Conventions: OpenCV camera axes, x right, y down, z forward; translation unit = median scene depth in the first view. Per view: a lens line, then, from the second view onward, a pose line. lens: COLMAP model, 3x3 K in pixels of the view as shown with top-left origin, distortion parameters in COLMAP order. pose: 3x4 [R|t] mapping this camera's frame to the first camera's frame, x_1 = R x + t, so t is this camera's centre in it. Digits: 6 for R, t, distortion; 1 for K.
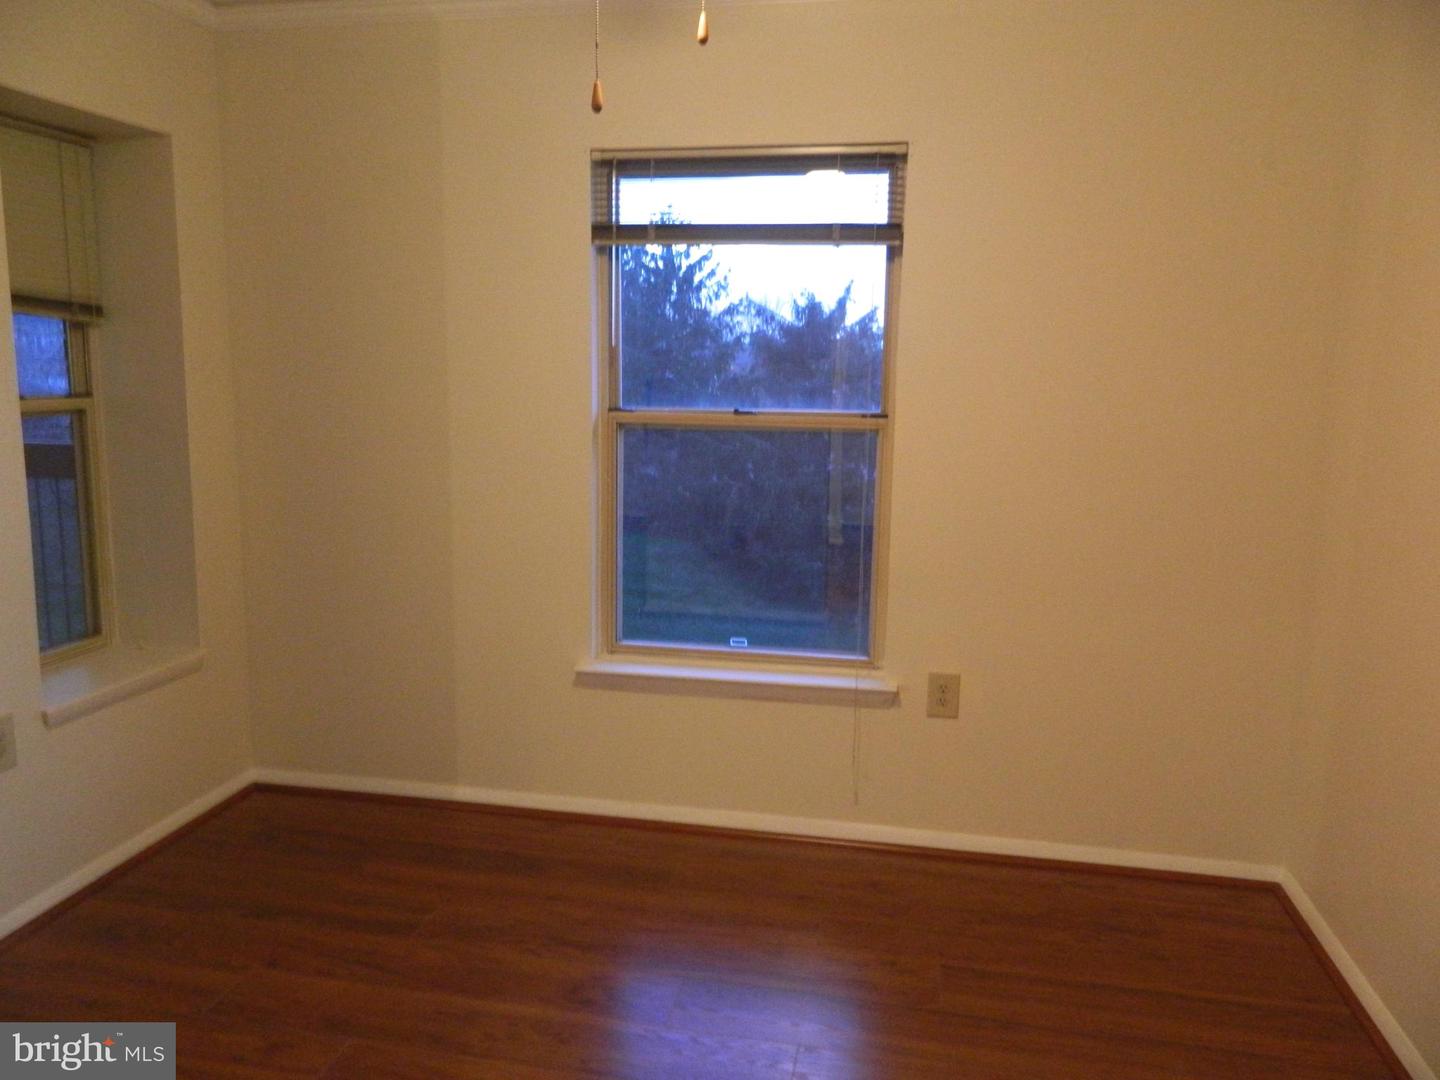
lens RADIAL K [[1071.0, 0, 714.0], [0, 1071.0, 533.6], [0, 0, 1]] dist [0.006642, -0.004040]
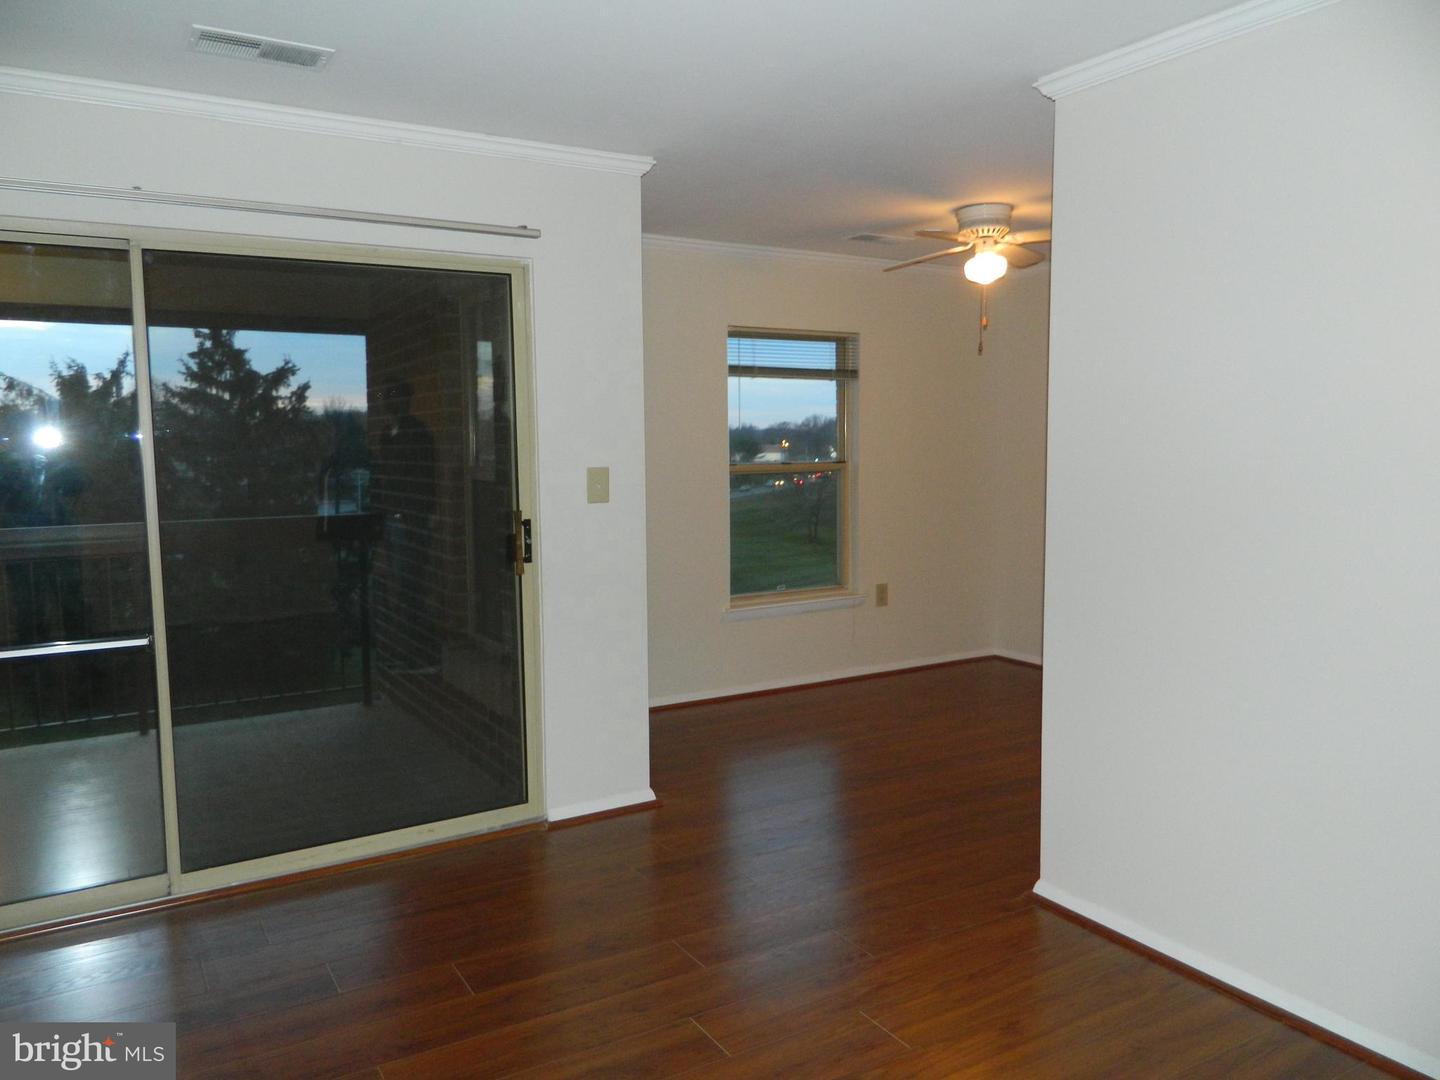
lens RADIAL K [[1071.0, 0, 714.0], [0, 1071.0, 533.6], [0, 0, 1]] dist [0.006642, -0.004040]
pose [[0.736191, -0.085510, 0.671350, -1.393853], [0.128099, 0.991660, -0.014162, 0.021695], [-0.664540, 0.096425, 0.741005, -0.326578]]
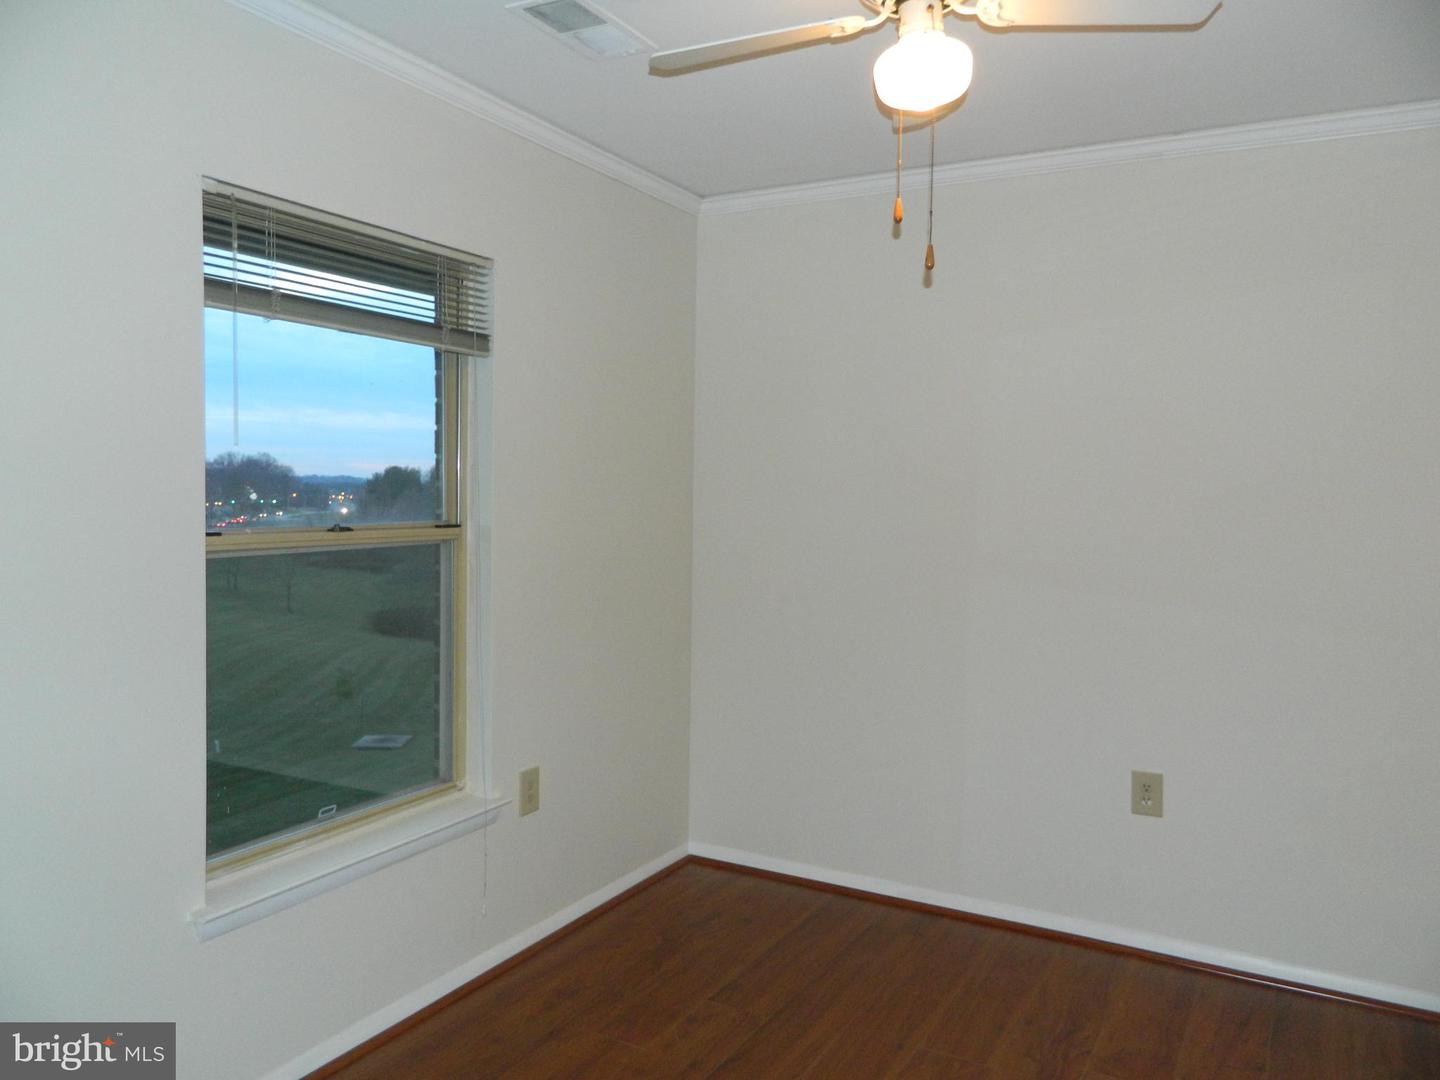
lens RADIAL K [[1071.0, 0, 714.0], [0, 1071.0, 533.6], [0, 0, 1]] dist [0.006642, -0.004040]
pose [[0.304610, -0.055966, 0.950832, -0.692799], [0.136122, 0.990583, 0.014697, -0.084646], [-0.942700, 0.124952, 0.309359, 0.480202]]
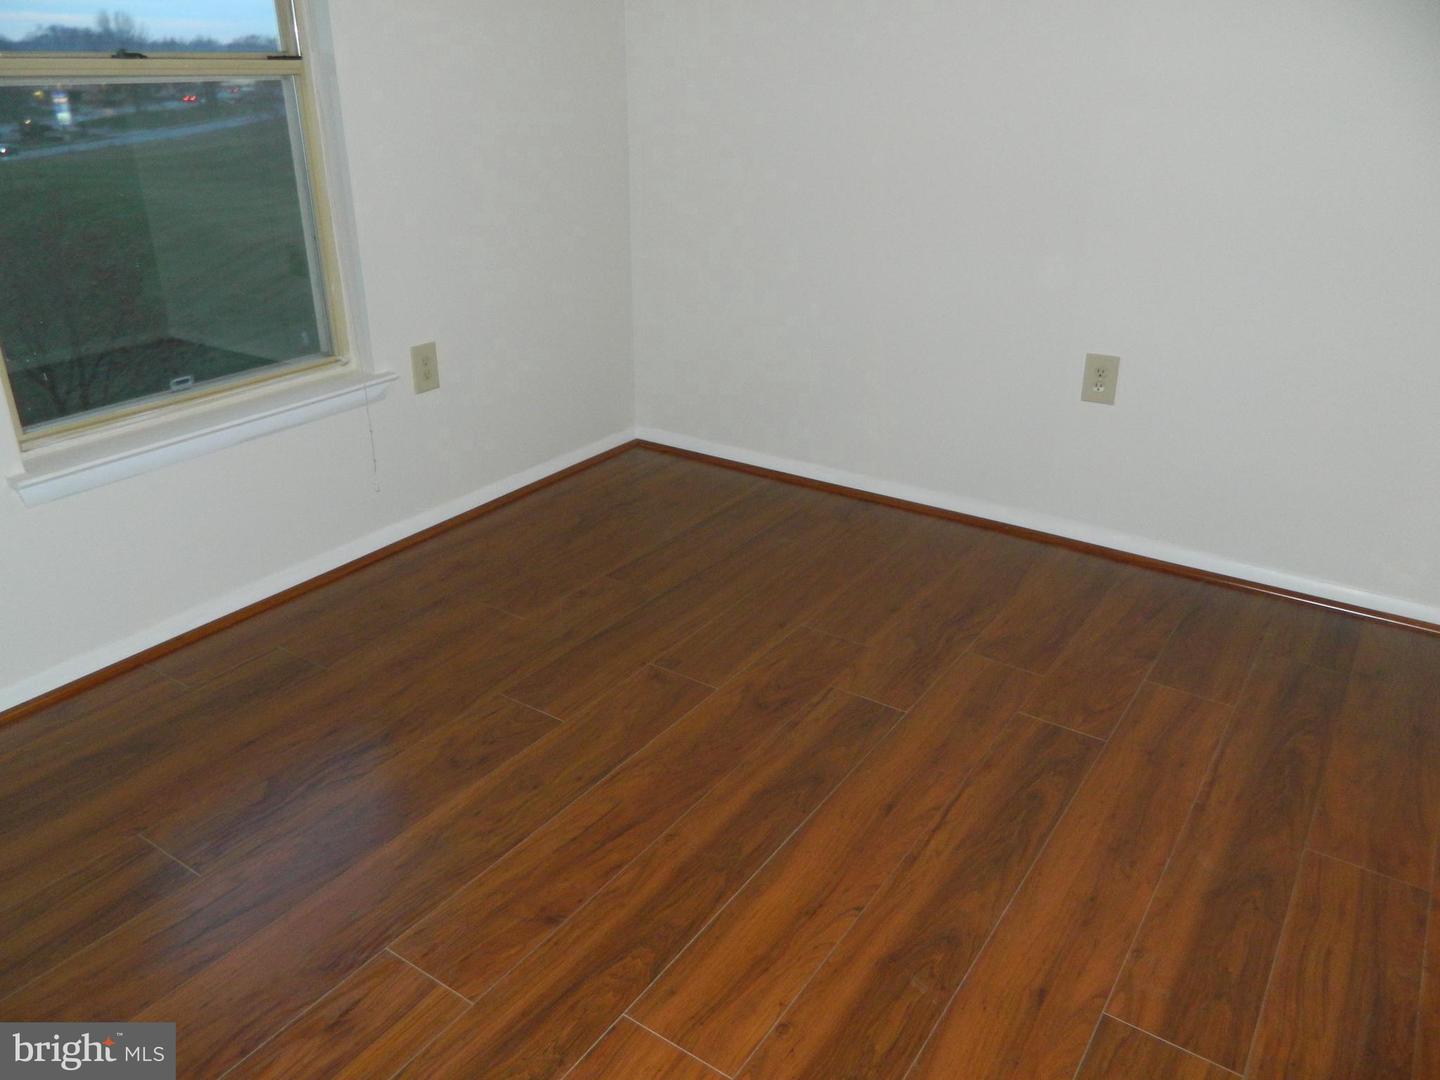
lens RADIAL K [[1071.0, 0, 714.0], [0, 1071.0, 533.6], [0, 0, 1]] dist [0.006642, -0.004040]
pose [[0.381147, -0.387762, 0.839266, -0.555378], [0.143119, 0.921595, 0.360803, -0.023196], [-0.913369, -0.017405, 0.406760, 0.361433]]
